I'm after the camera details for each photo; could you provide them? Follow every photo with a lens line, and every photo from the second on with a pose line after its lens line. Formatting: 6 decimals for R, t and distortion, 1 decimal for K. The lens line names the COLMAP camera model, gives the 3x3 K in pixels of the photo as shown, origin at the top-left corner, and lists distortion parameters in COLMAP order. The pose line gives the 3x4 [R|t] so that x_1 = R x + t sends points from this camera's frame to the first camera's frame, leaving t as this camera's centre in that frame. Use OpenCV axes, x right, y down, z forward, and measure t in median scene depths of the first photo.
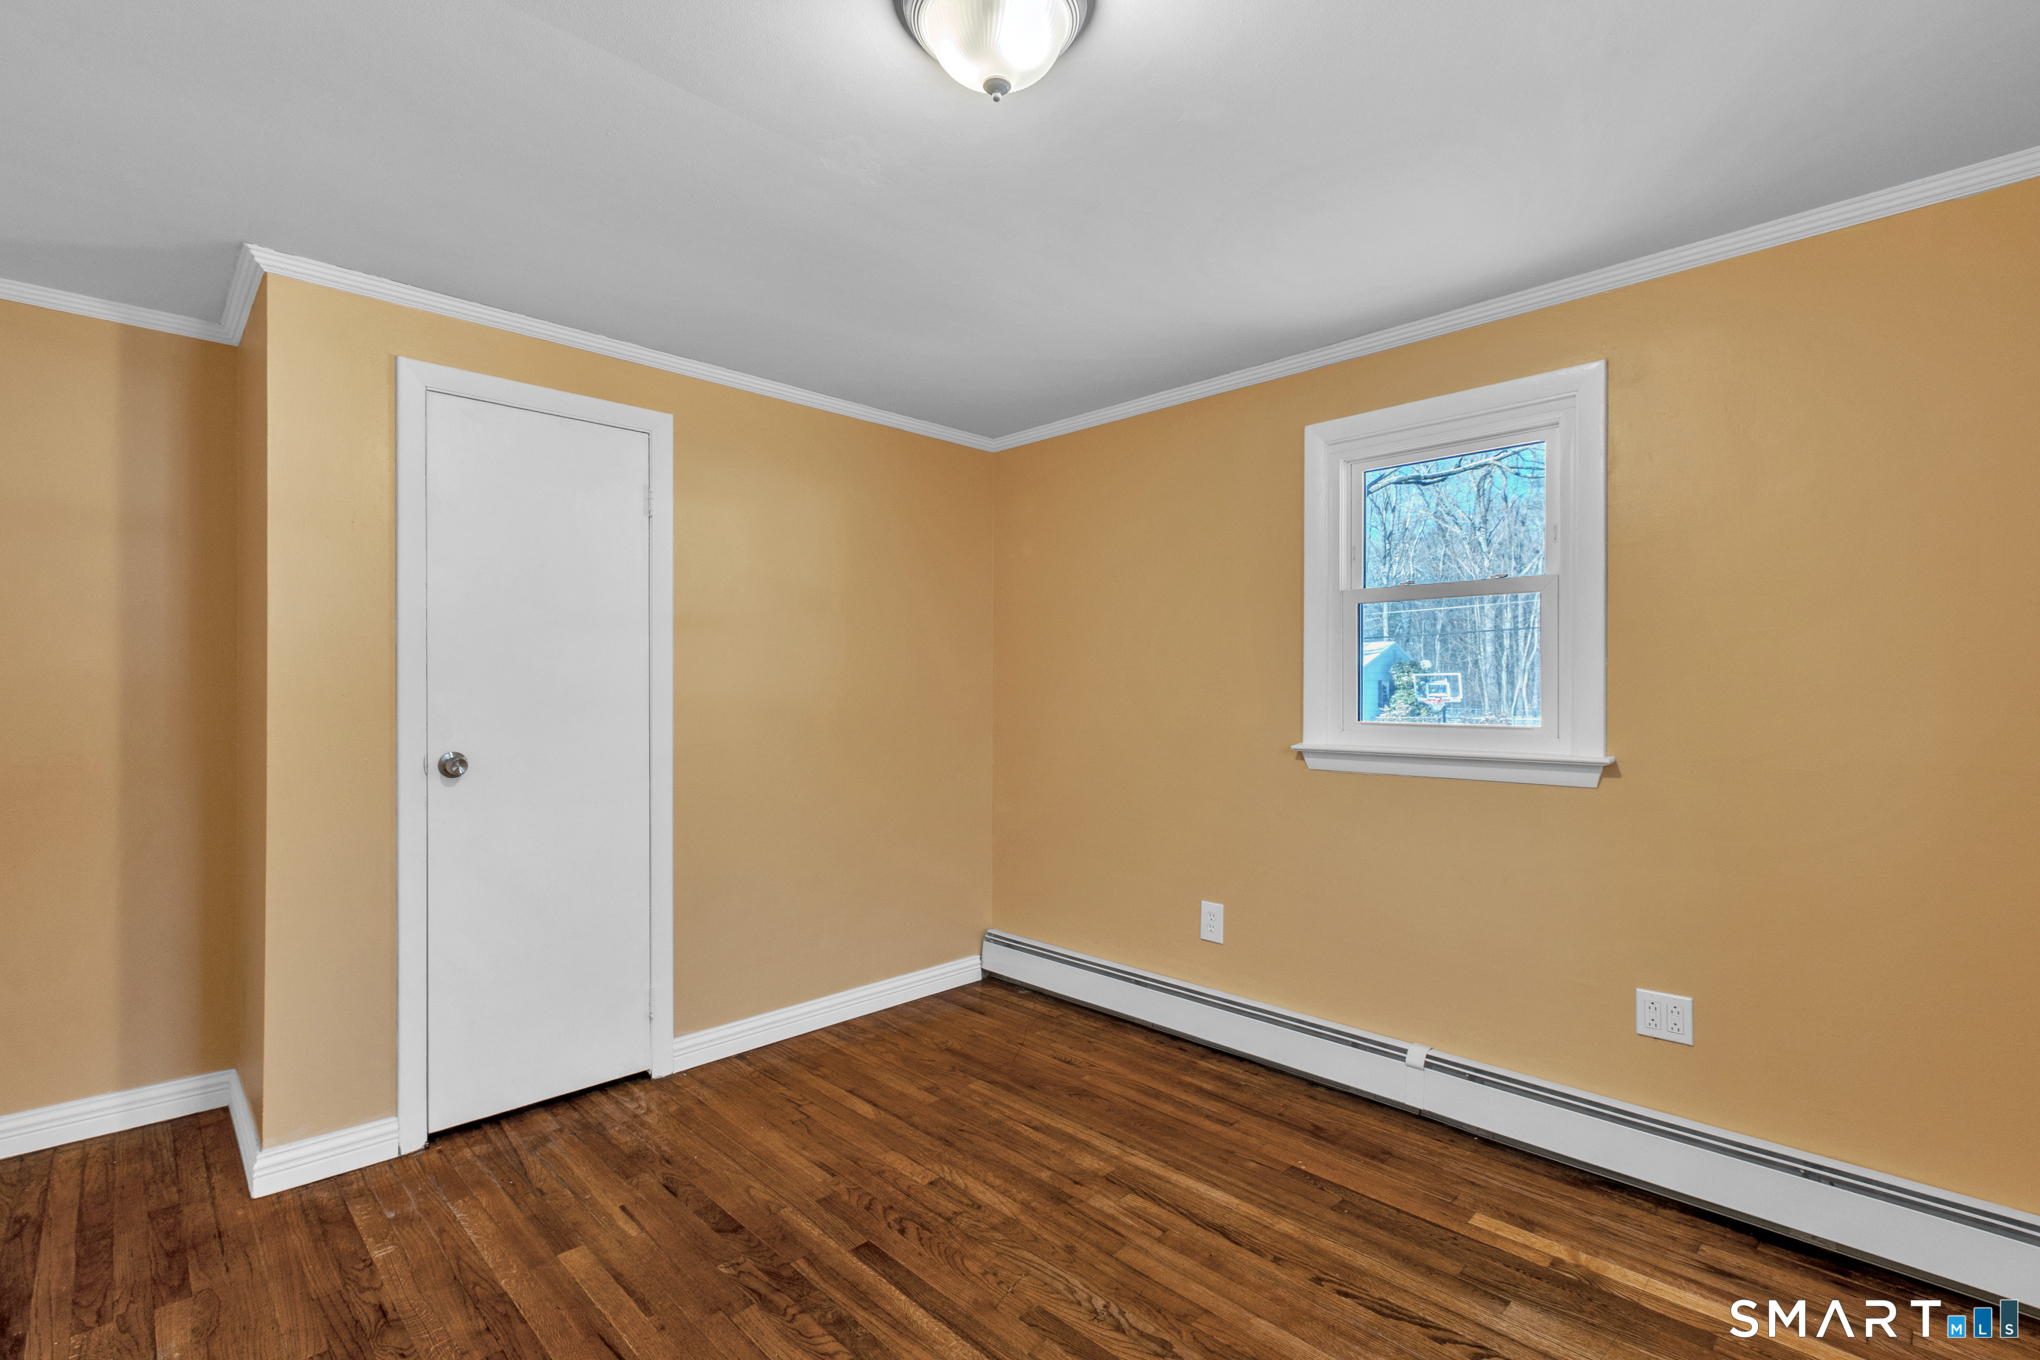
lens RADIAL K [[920.8, 0, 1019.7], [0, 920.8, 669.8], [0, 0, 1]] dist [0.000593, -0.002593]
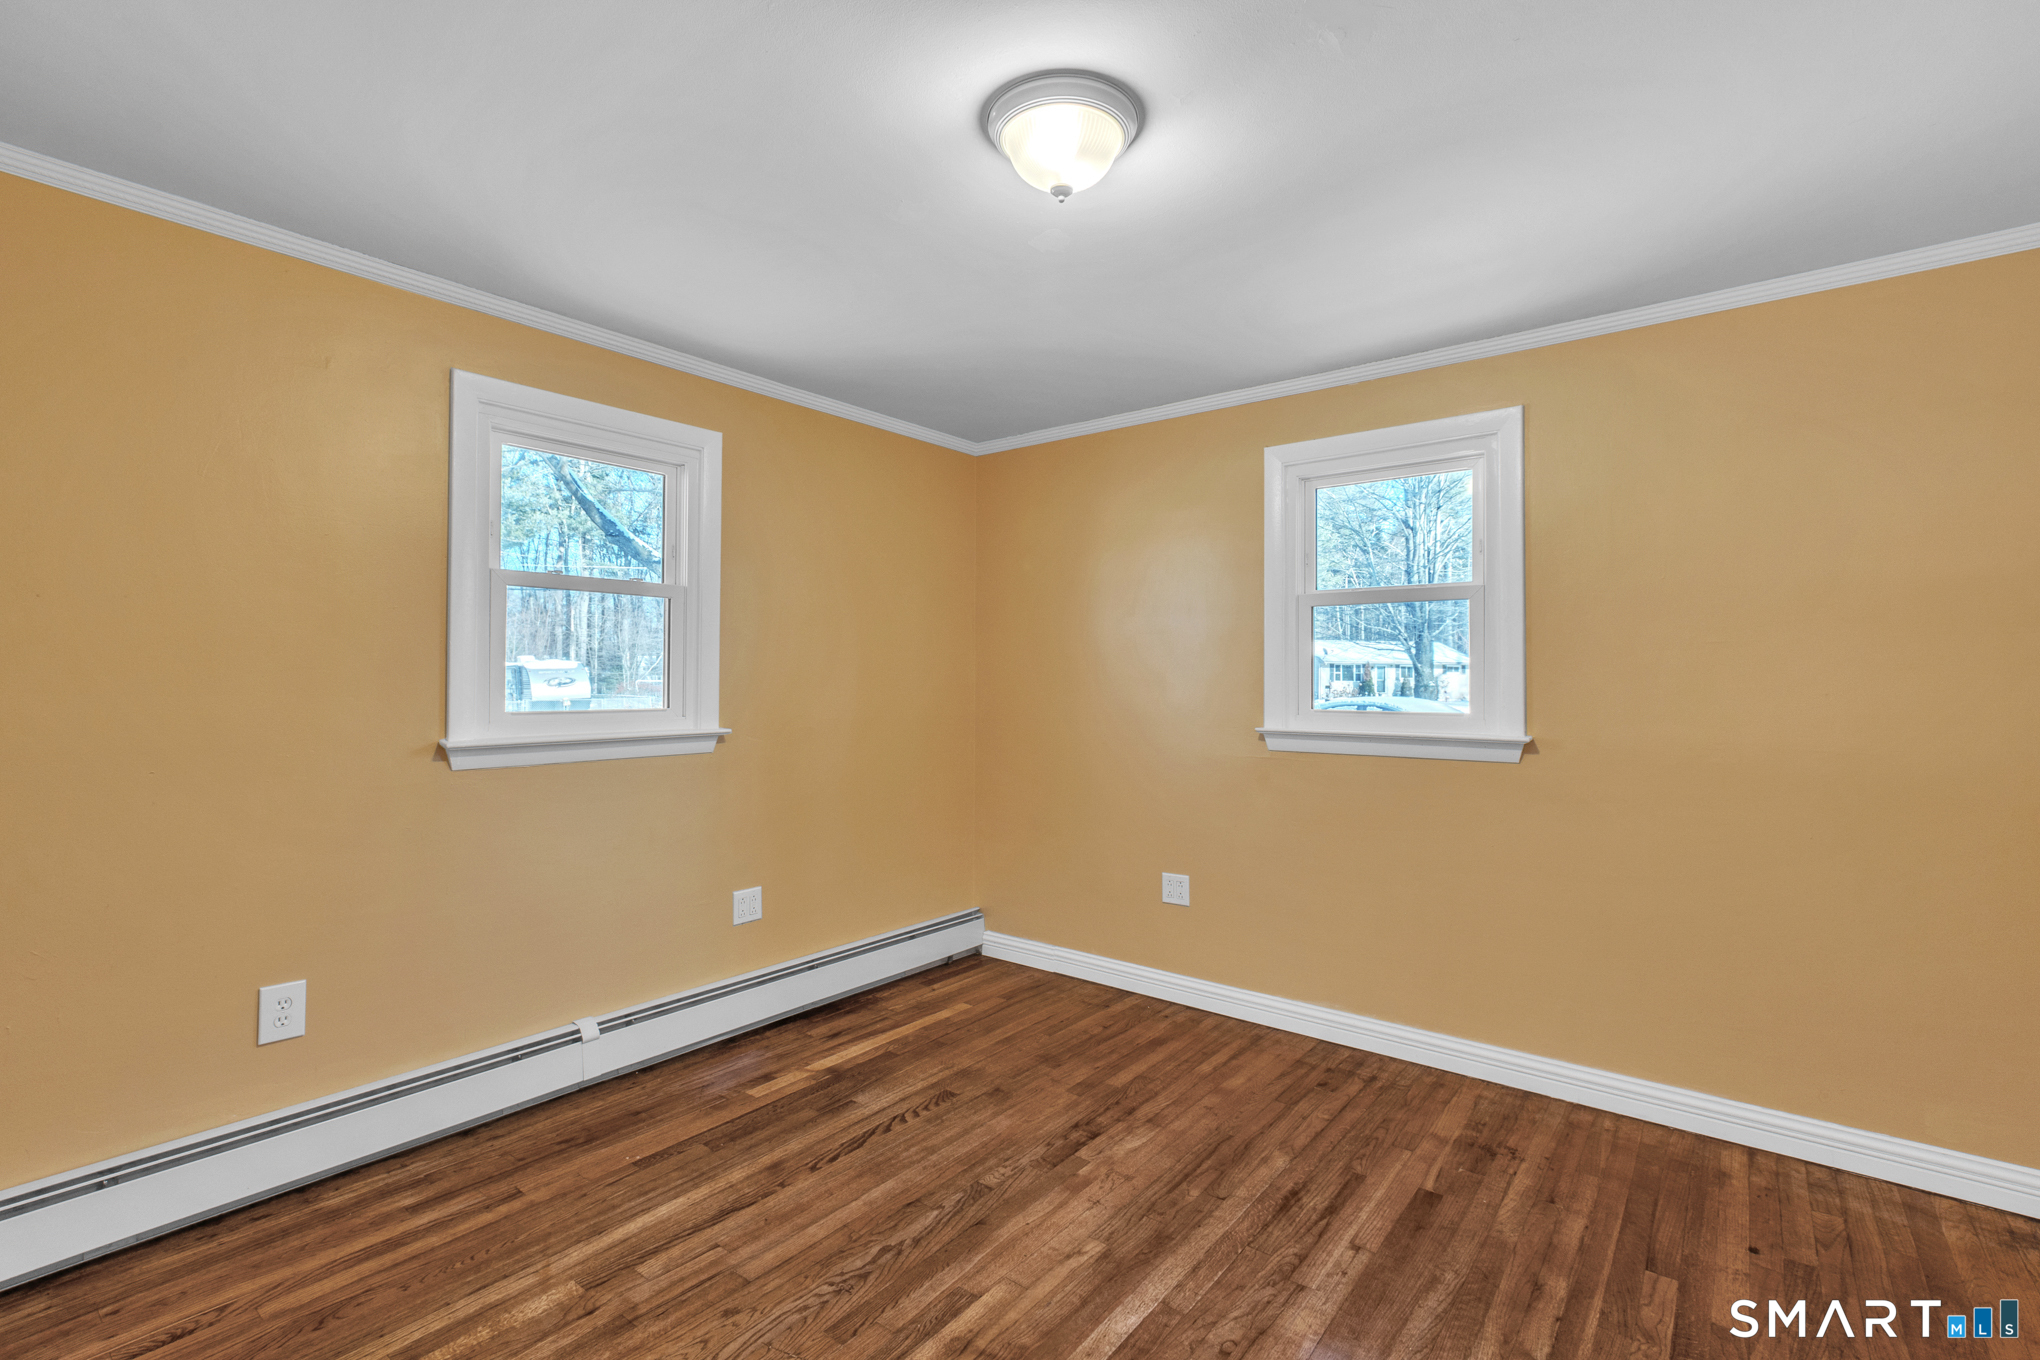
lens RADIAL K [[920.8, 0, 1028.3], [0, 920.8, 669.5], [0, 0, 1]] dist [0.000593, -0.002593]
pose [[-0.139039, 0.006945, 0.990263, -0.732343], [-0.030504, 0.999471, -0.011293, 0.009887], [-0.989817, -0.031777, -0.138754, 0.725753]]
